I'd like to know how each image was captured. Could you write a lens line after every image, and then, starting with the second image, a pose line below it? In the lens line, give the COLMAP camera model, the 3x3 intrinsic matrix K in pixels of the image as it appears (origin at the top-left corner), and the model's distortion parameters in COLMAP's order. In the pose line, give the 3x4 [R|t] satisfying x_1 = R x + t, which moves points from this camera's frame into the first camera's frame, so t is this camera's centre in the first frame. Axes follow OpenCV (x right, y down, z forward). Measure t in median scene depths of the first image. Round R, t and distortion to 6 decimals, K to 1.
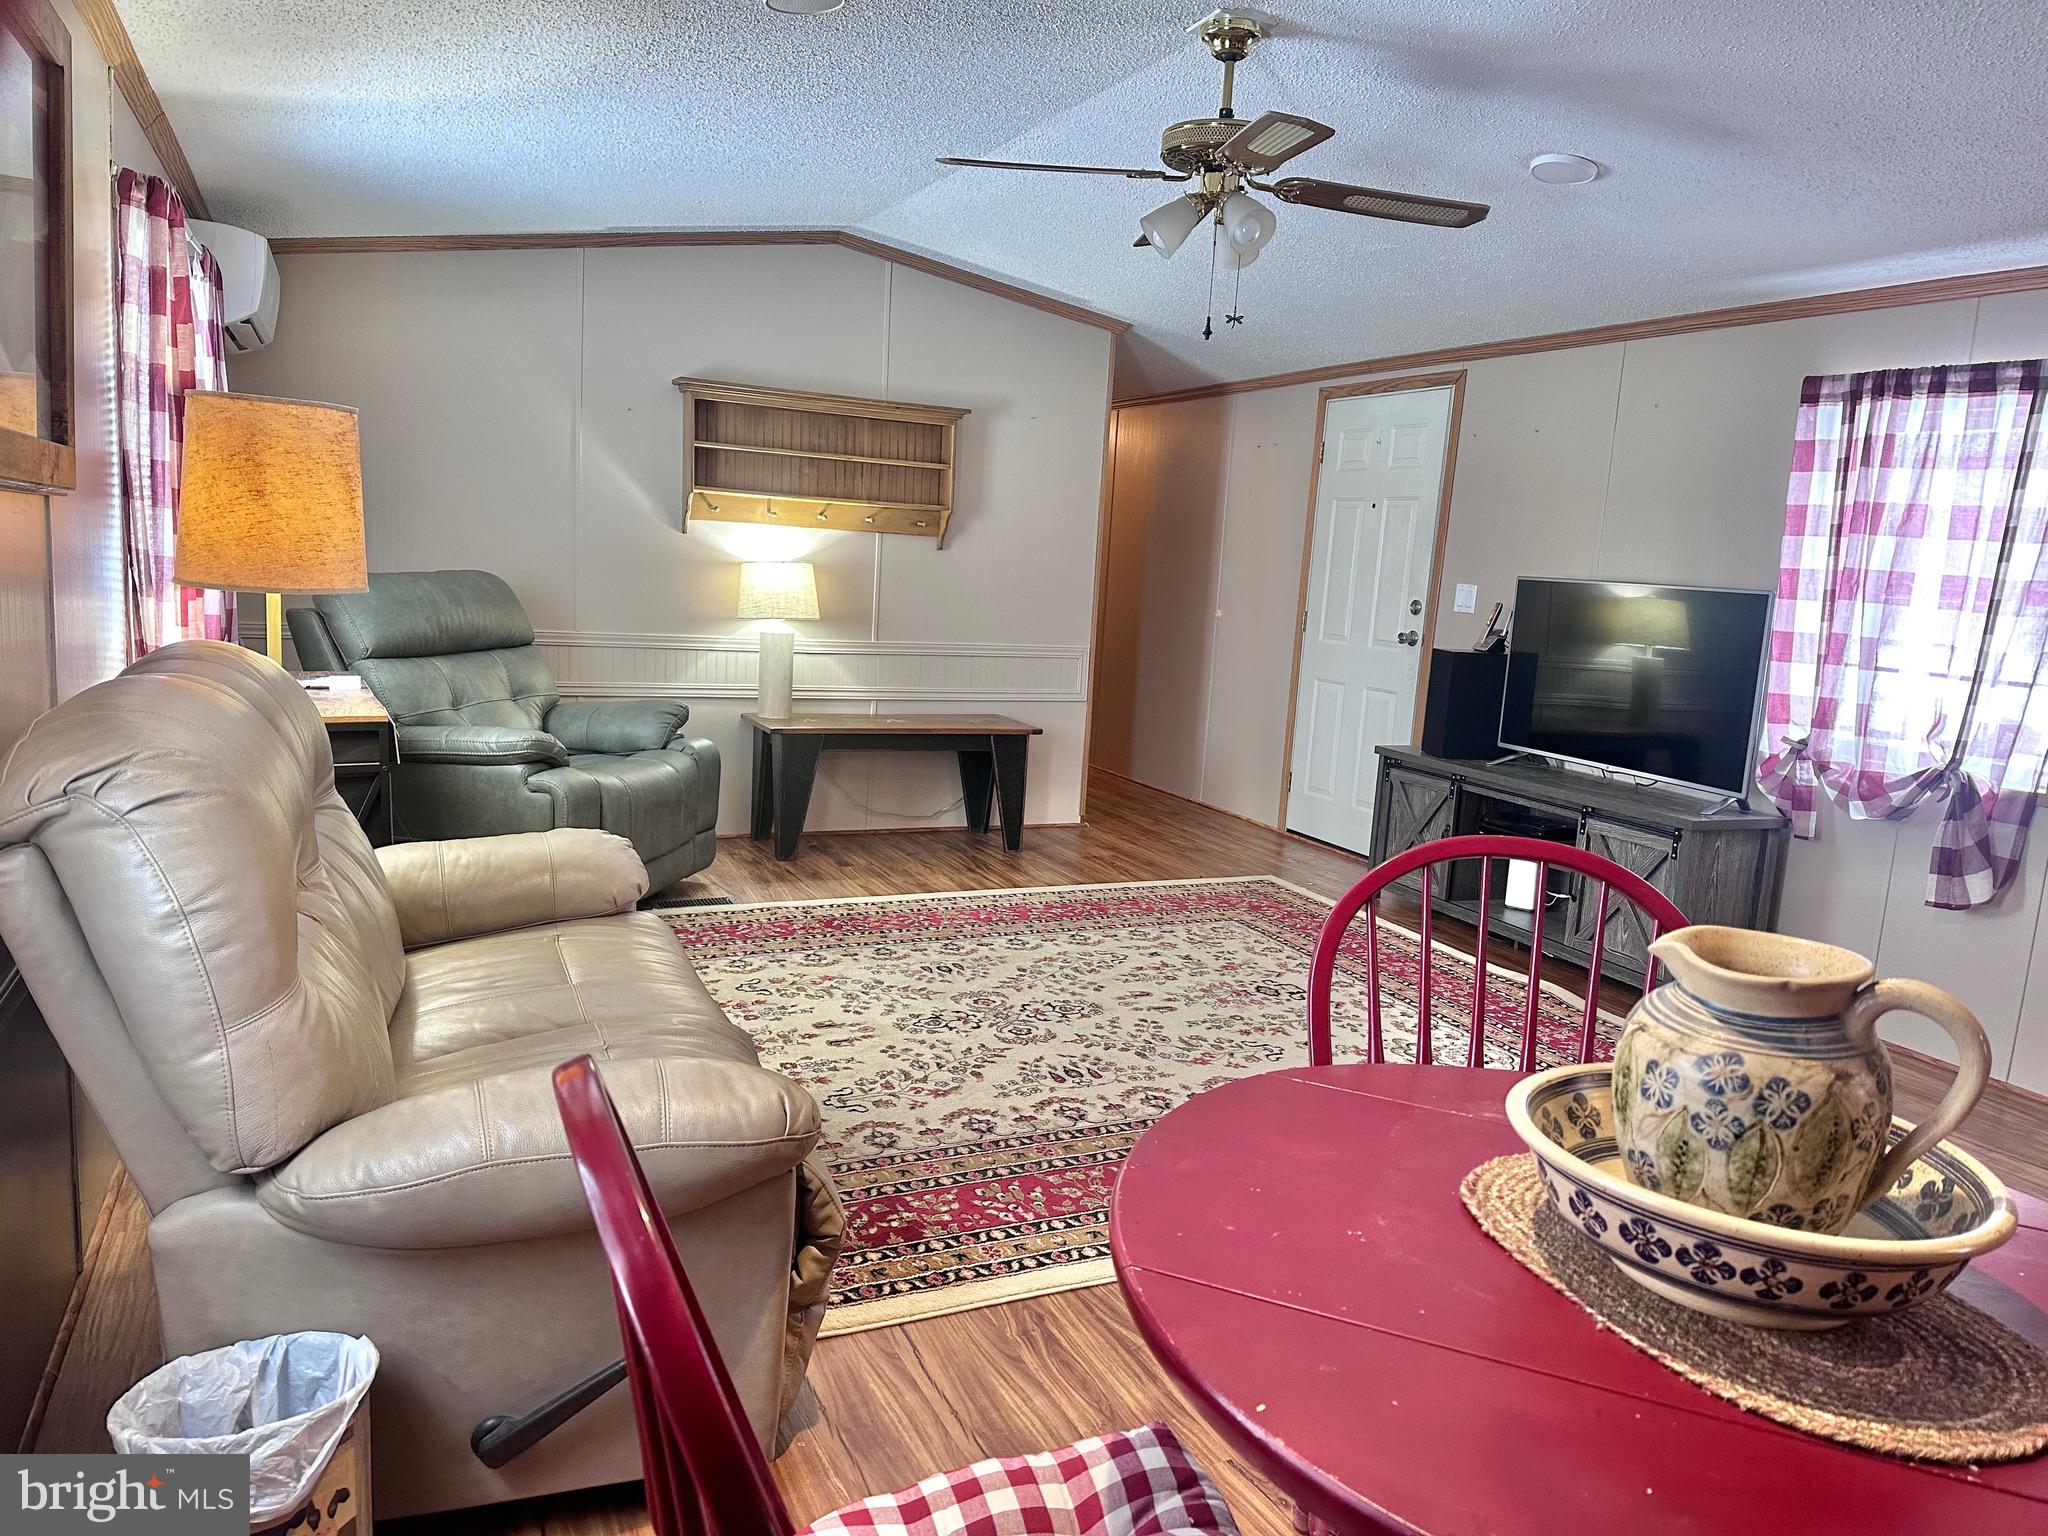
lens RADIAL K [[1417.6, 0, 1022.7], [0, 1417.6, 763.0], [0, 0, 1]] dist [0.153551, -0.298138]
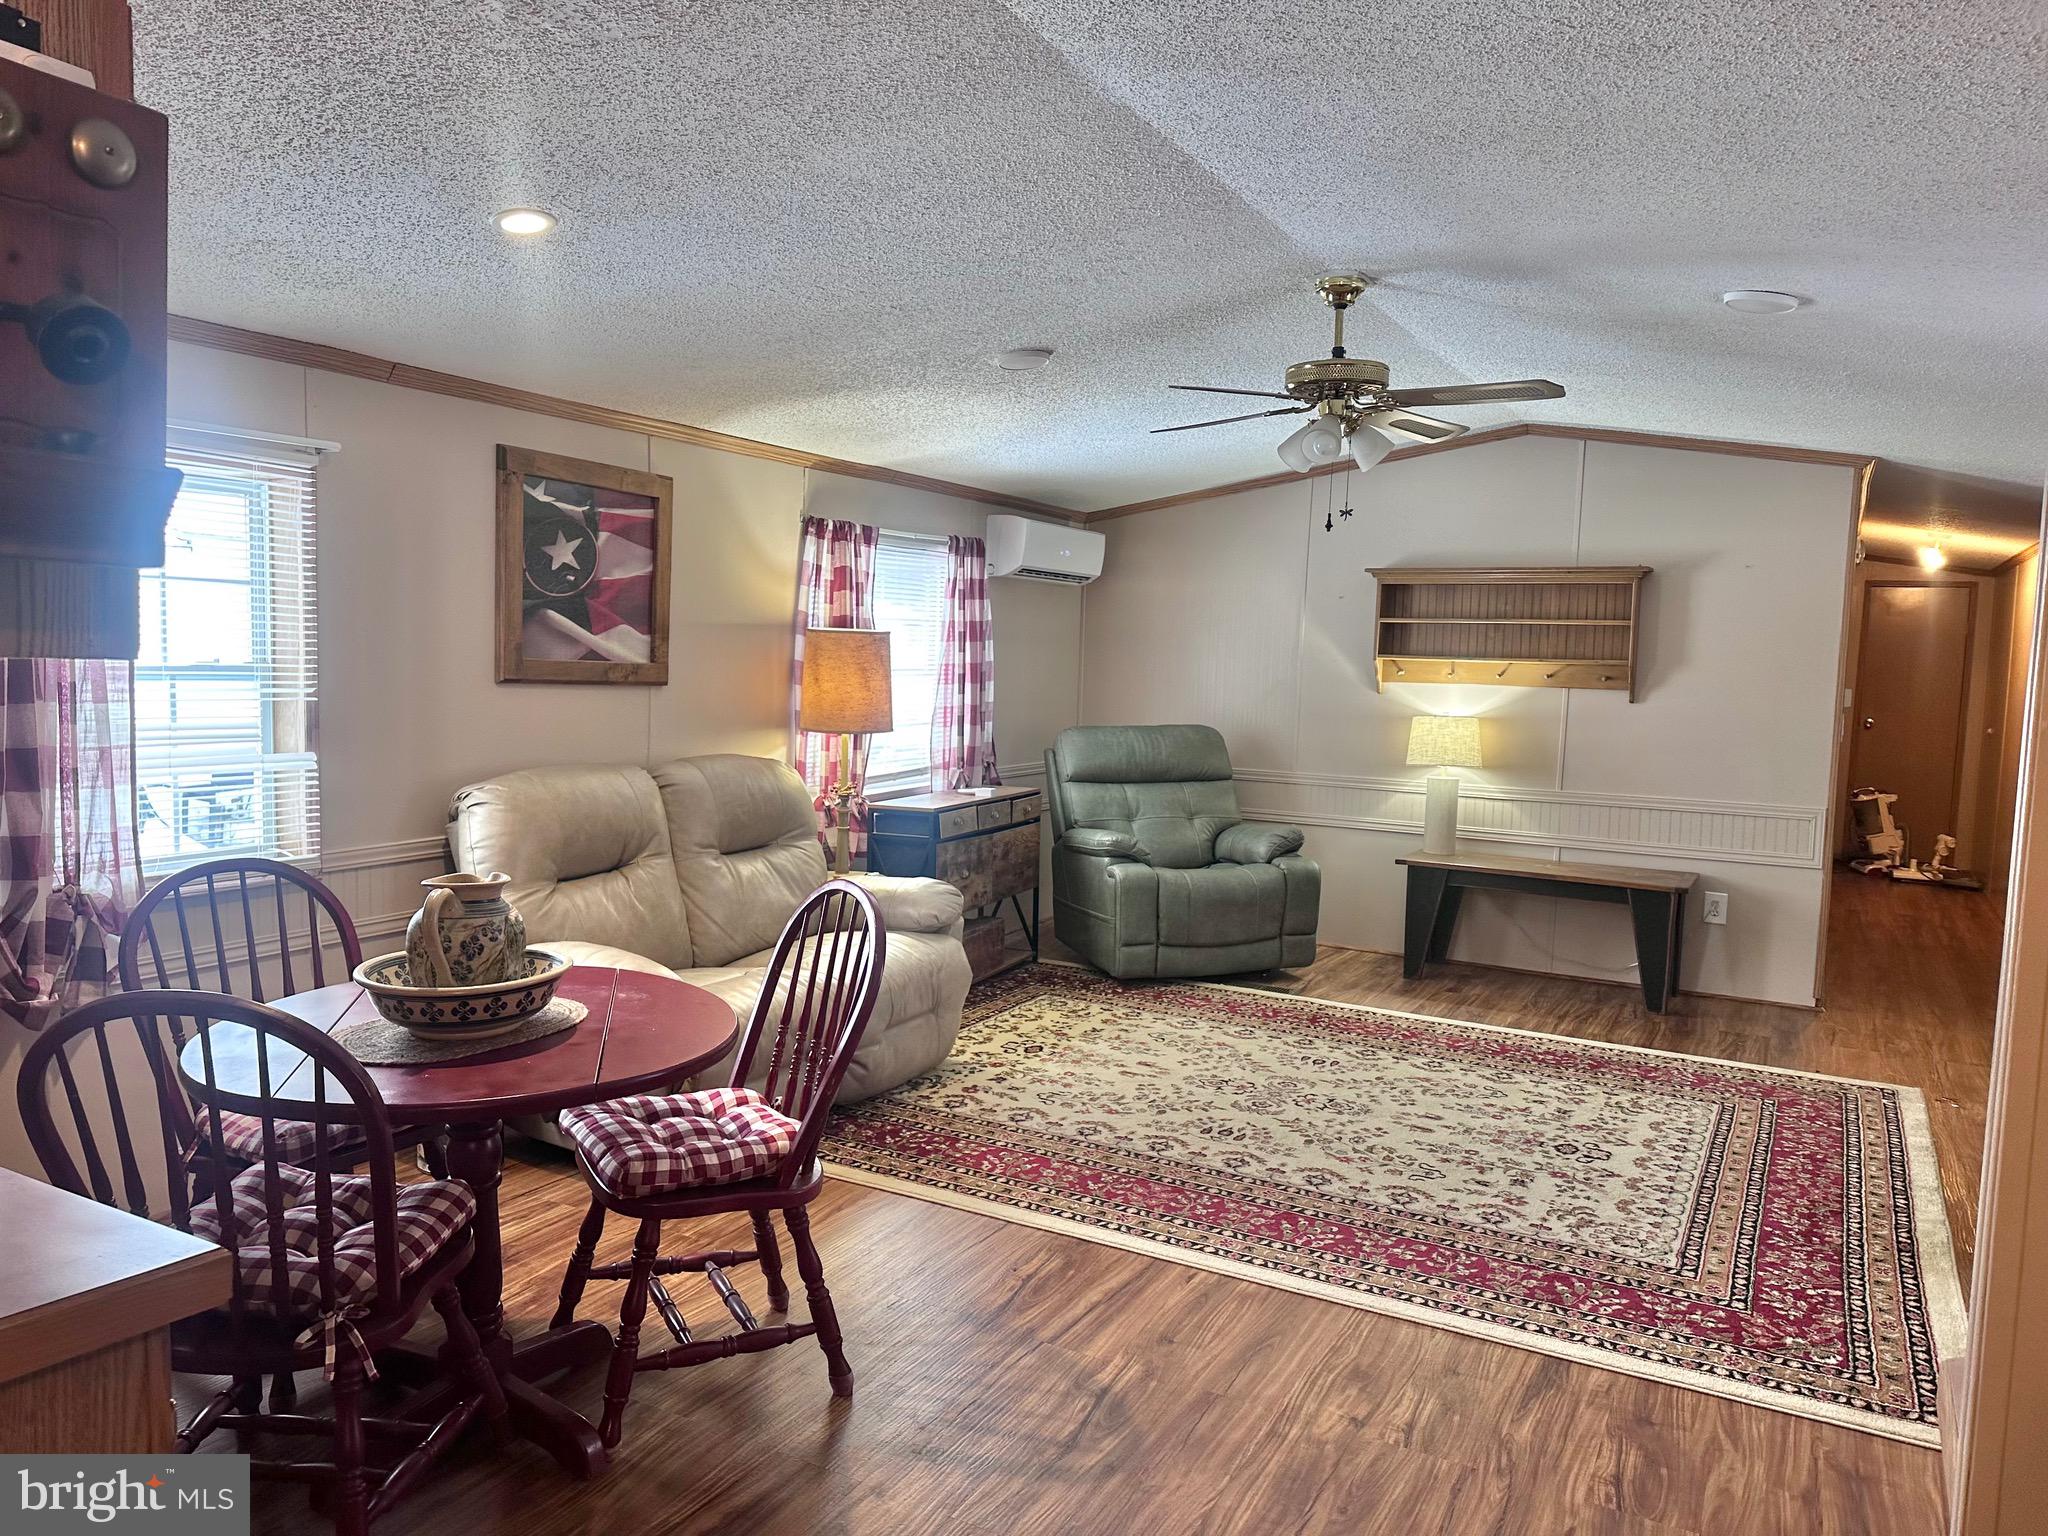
lens RADIAL K [[1417.6, 0, 1022.7], [0, 1417.6, 763.0], [0, 0, 1]] dist [0.153551, -0.298138]
pose [[0.591211, 0.025079, -0.806127, 0.700959], [-0.113315, 0.992185, -0.052238, -0.008107], [0.798517, 0.122230, 0.589432, 0.083459]]
